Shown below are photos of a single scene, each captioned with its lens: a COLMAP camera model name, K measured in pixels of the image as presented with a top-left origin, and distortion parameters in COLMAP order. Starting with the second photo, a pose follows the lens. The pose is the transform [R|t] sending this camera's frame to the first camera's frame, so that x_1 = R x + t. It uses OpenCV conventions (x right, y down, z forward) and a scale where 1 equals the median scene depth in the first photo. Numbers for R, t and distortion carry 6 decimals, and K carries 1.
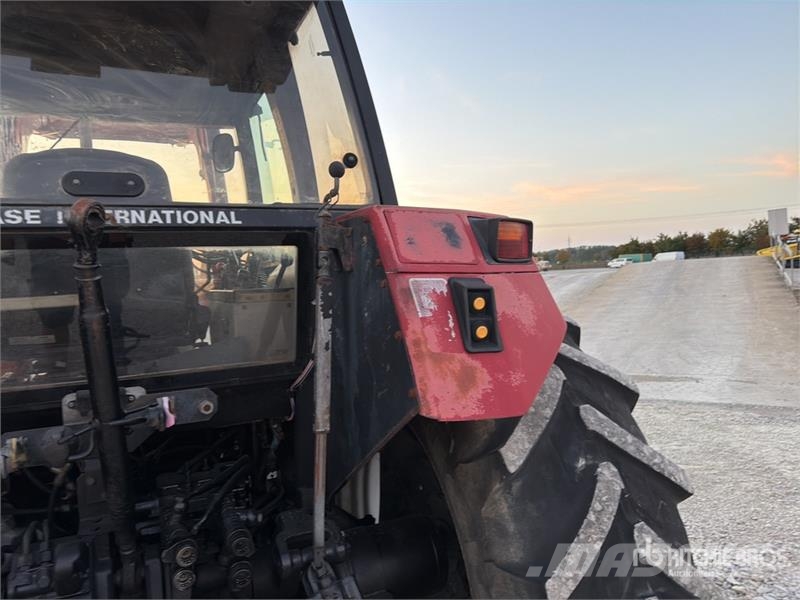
lens RADIAL K [[561.4, 0, 397.0], [0, 561.4, 303.8], [0, 0, 1]] dist [0.059490, -0.078292]
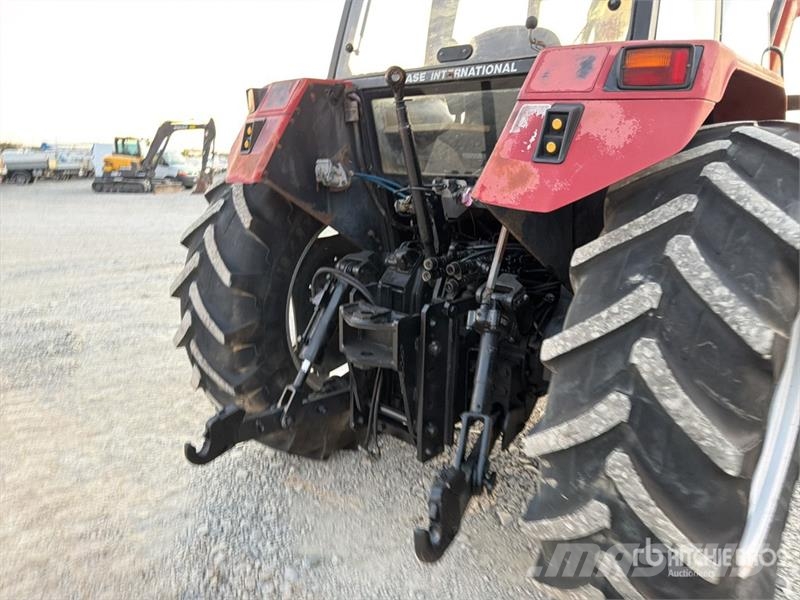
lens RADIAL K [[561.4, 0, 397.0], [0, 561.4, 303.8], [0, 0, 1]] dist [0.059490, -0.078292]
pose [[0.390869, 0.279072, -0.877121, 1.100401], [-0.072433, 0.959300, 0.272941, 0.058914], [0.917592, -0.043151, 0.395174, 0.127519]]
